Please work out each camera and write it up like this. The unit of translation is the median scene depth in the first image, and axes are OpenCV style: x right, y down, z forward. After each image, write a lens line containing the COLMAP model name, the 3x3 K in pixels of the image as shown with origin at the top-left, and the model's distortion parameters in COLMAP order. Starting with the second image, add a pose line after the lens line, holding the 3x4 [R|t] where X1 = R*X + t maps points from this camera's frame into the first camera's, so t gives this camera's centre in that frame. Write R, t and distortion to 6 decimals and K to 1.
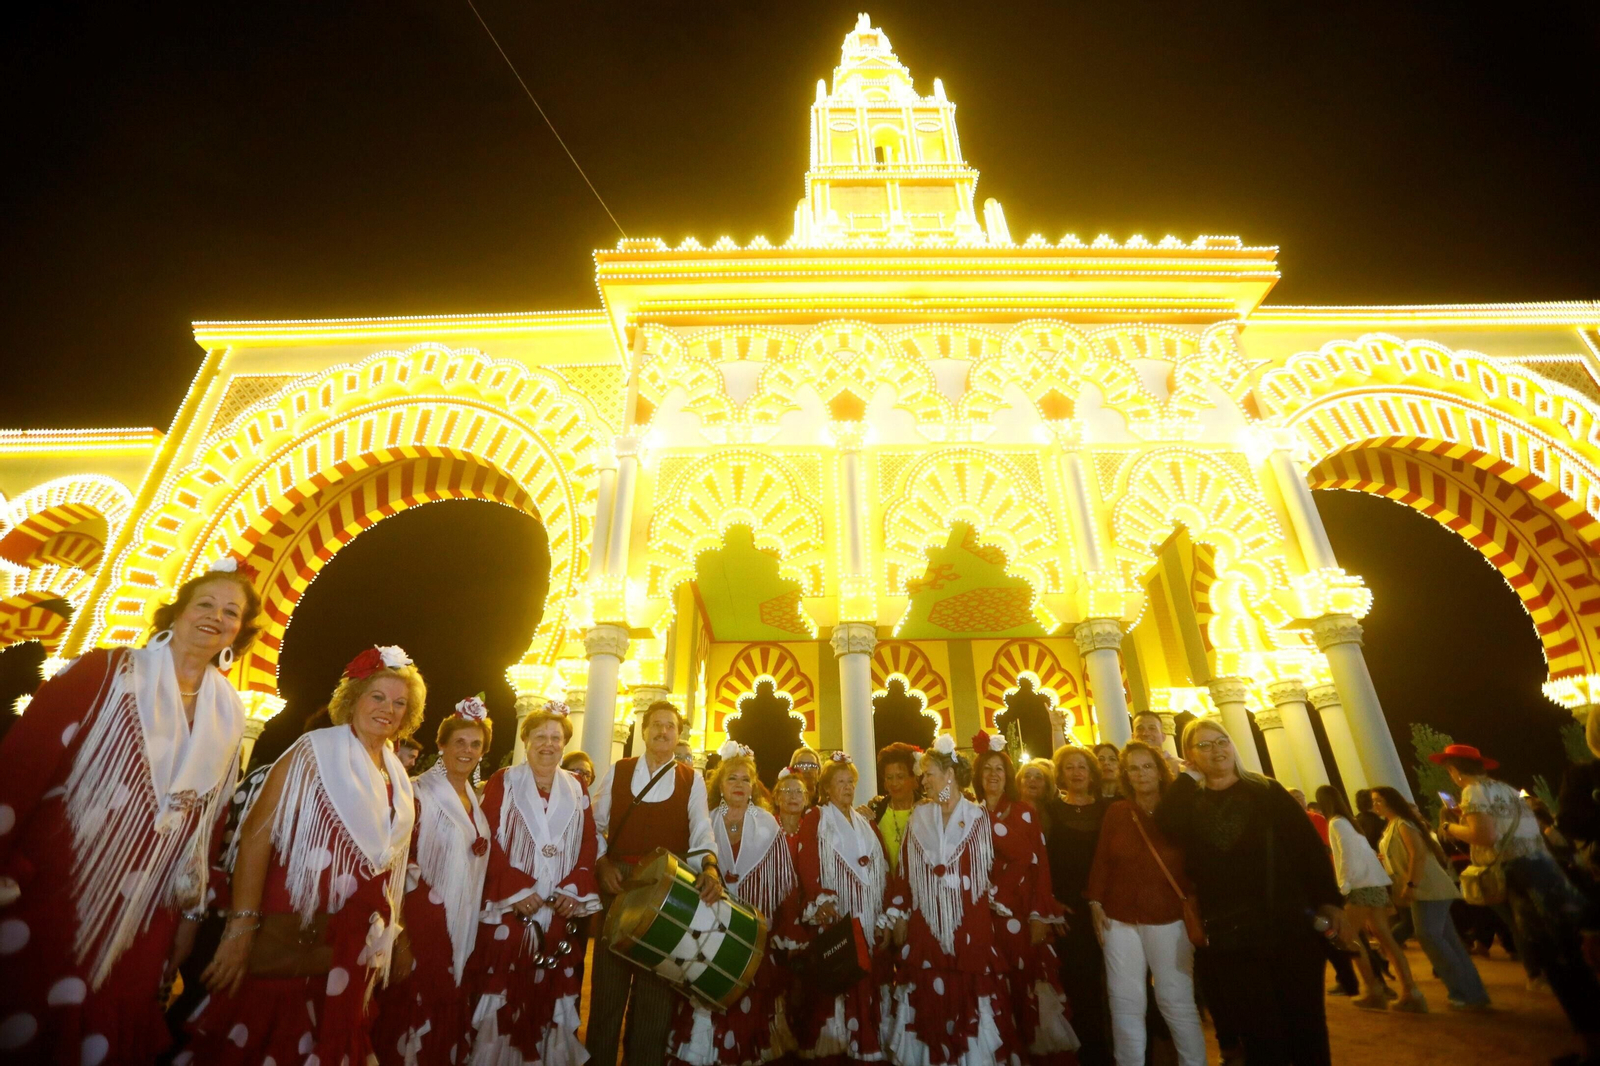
lens RADIAL K [[713.6, 0, 796.7], [0, 713.6, 529.2], [0, 0, 1]] dist [-0.042215, 0.016072]
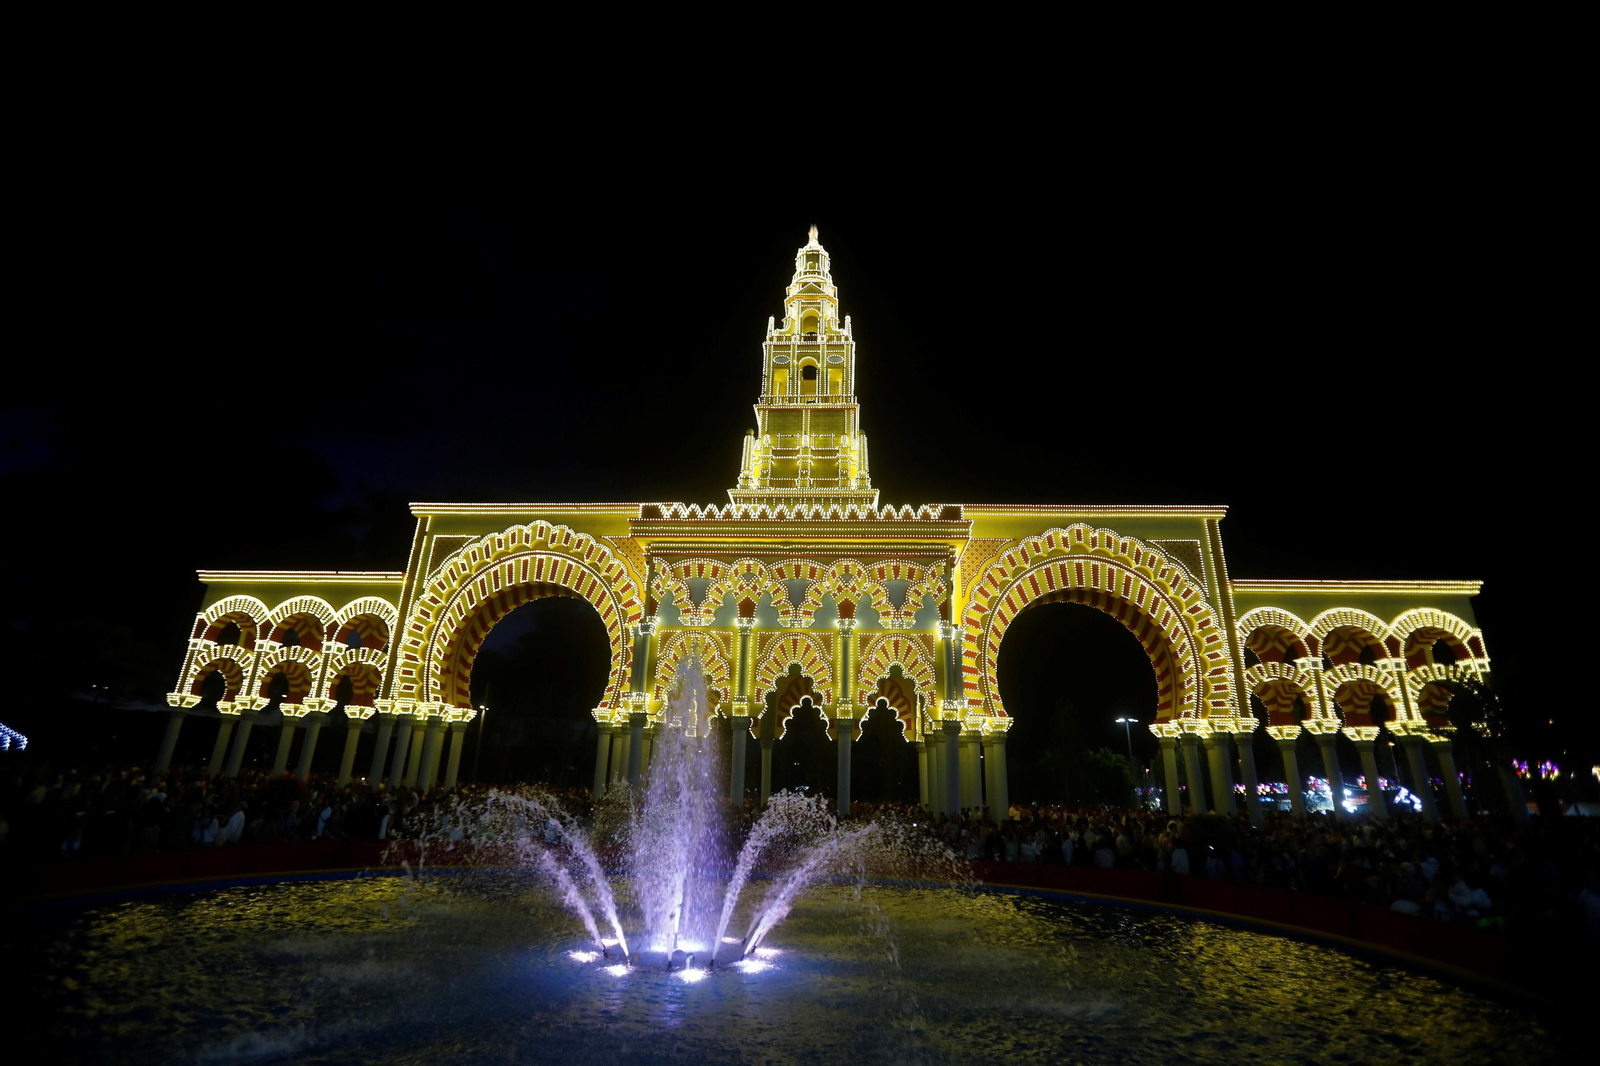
lens RADIAL K [[713.6, 0, 802.6], [0, 713.6, 535.2], [0, 0, 1]] dist [-0.042215, 0.016072]
pose [[0.998247, 0.016747, -0.056766, 0.331673], [-0.008960, 0.990839, 0.134752, -0.629699], [0.058502, -0.134007, 0.989252, -1.002972]]
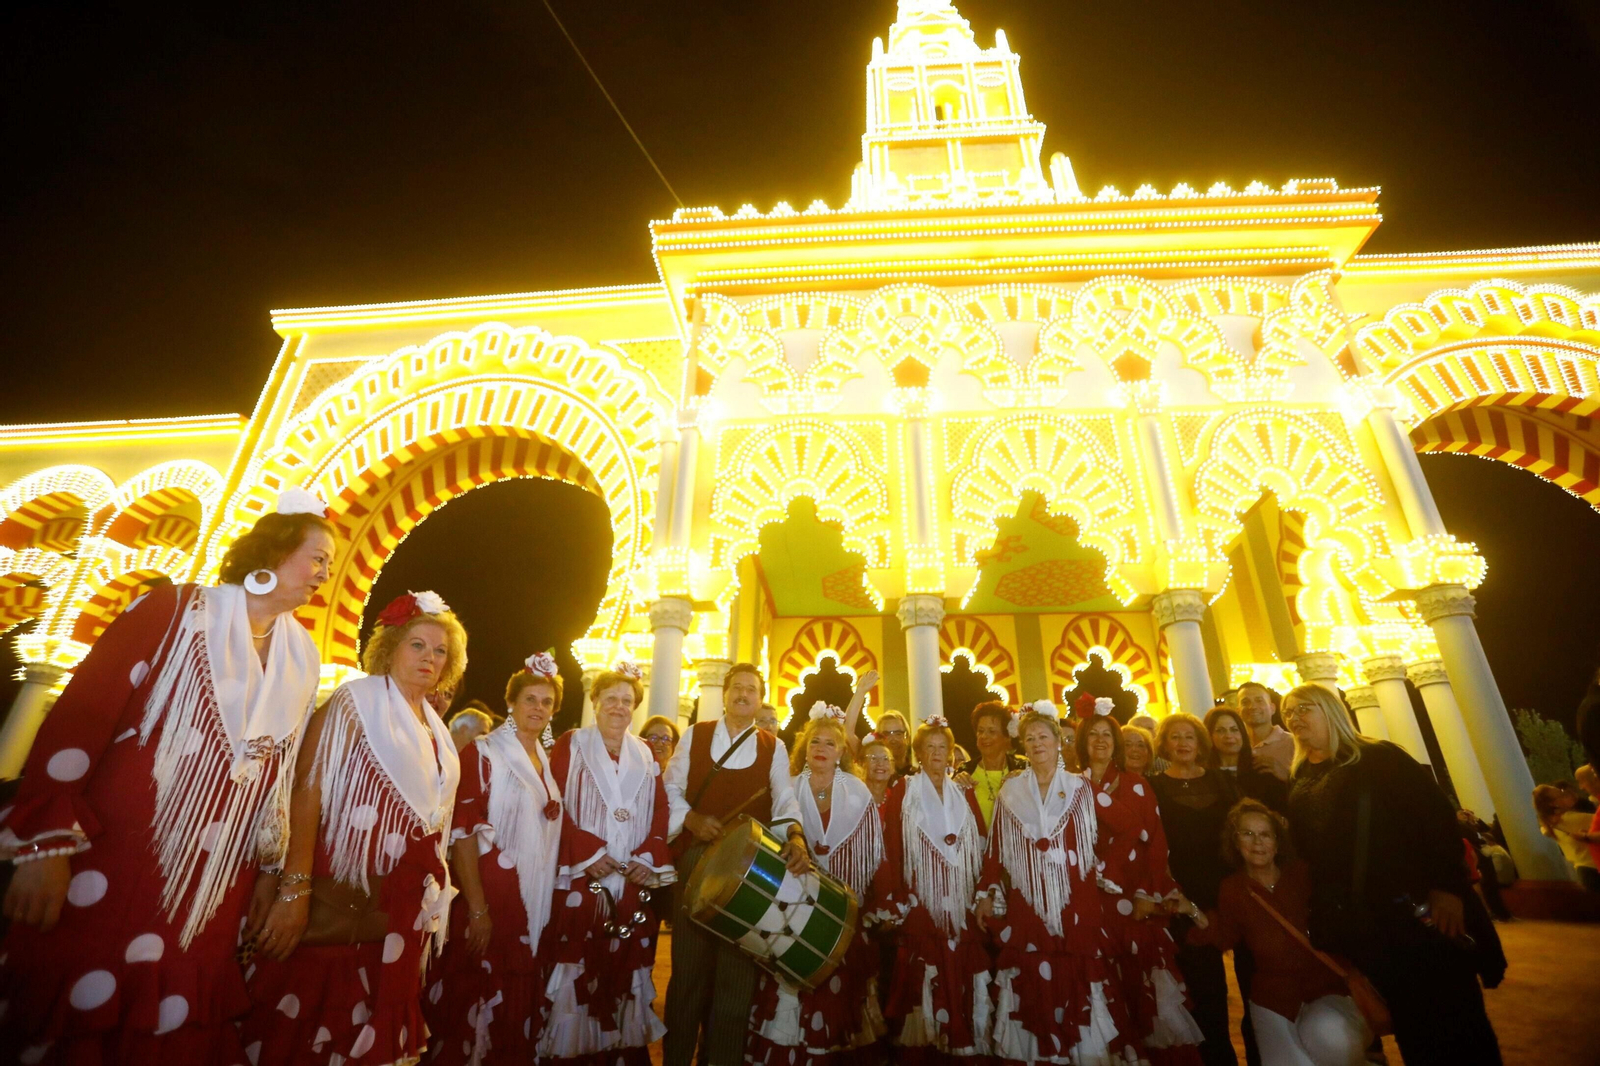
lens RADIAL K [[713.6, 0, 800.0], [0, 713.6, 528.9], [0, 0, 1]] dist [-0.042215, 0.016072]
pose [[0.997103, -0.009716, -0.075441, -0.007929], [0.011962, 0.999497, 0.029376, 0.009152], [0.075118, -0.030193, 0.996717, 0.016420]]
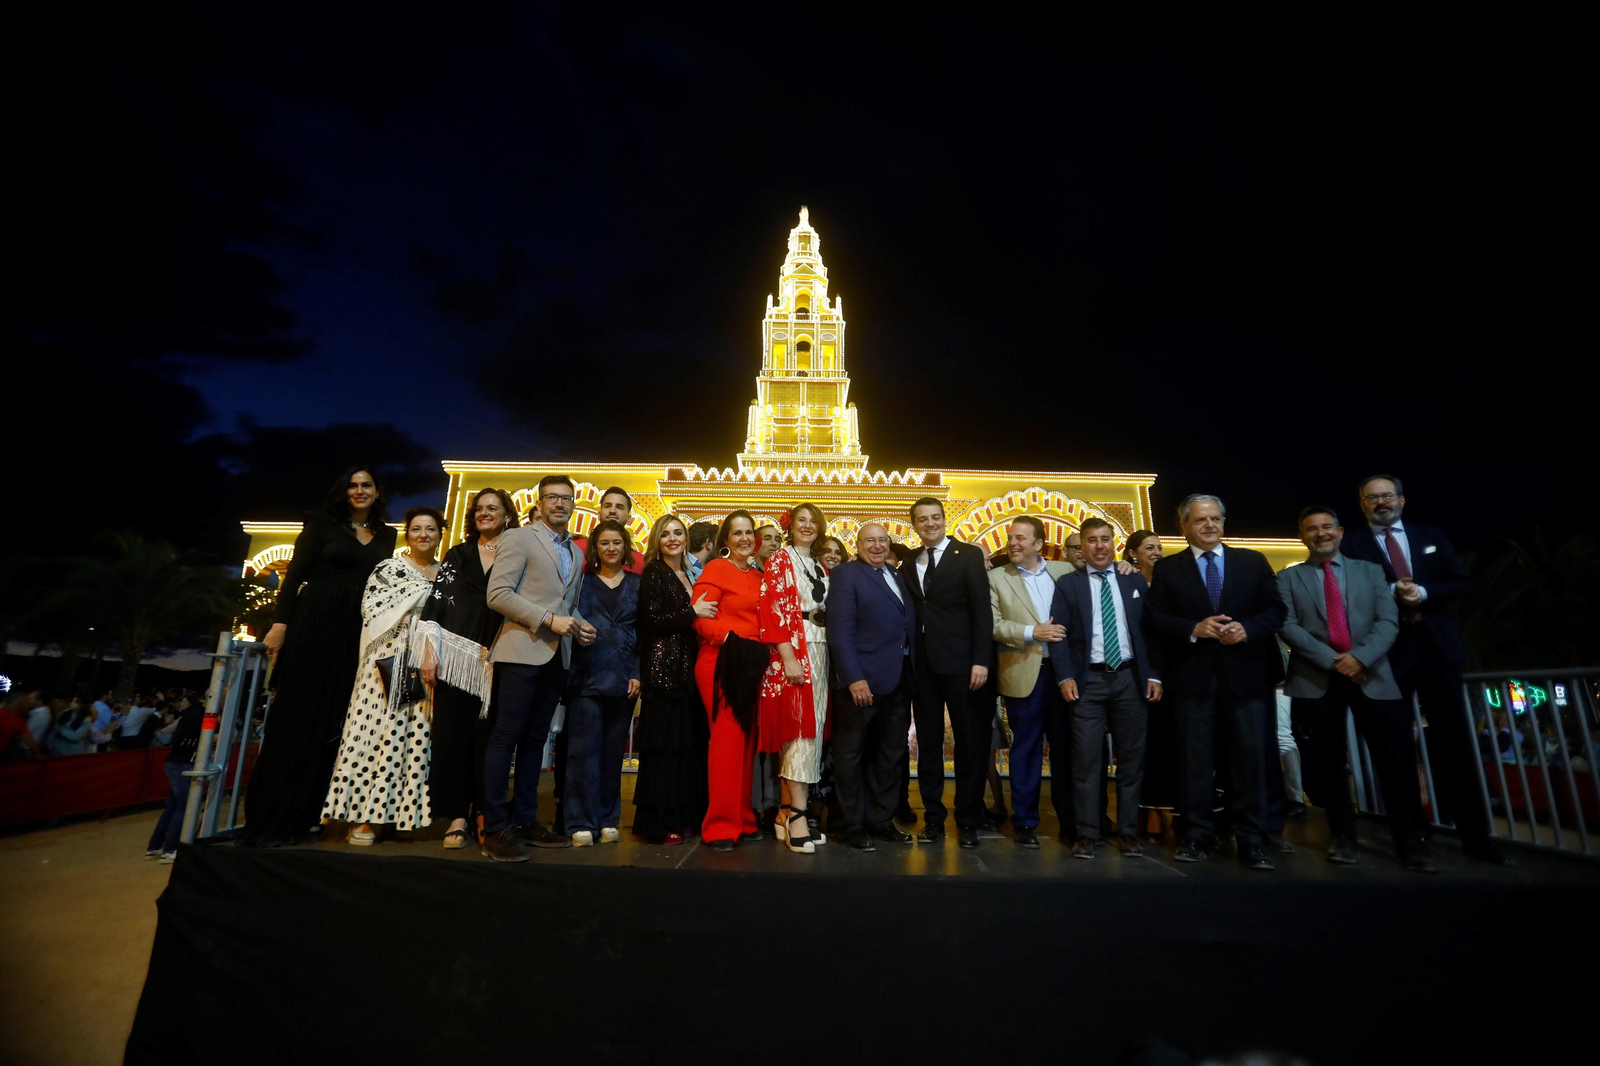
lens RADIAL K [[713.6, 0, 799.4], [0, 713.6, 535.9], [0, 0, 1]] dist [-0.042215, 0.016072]
pose [[0.999367, 0.026401, 0.023844, 0.132861], [-0.030897, 0.976362, 0.213923, -0.737853], [-0.017633, -0.214525, 0.976559, -1.357536]]
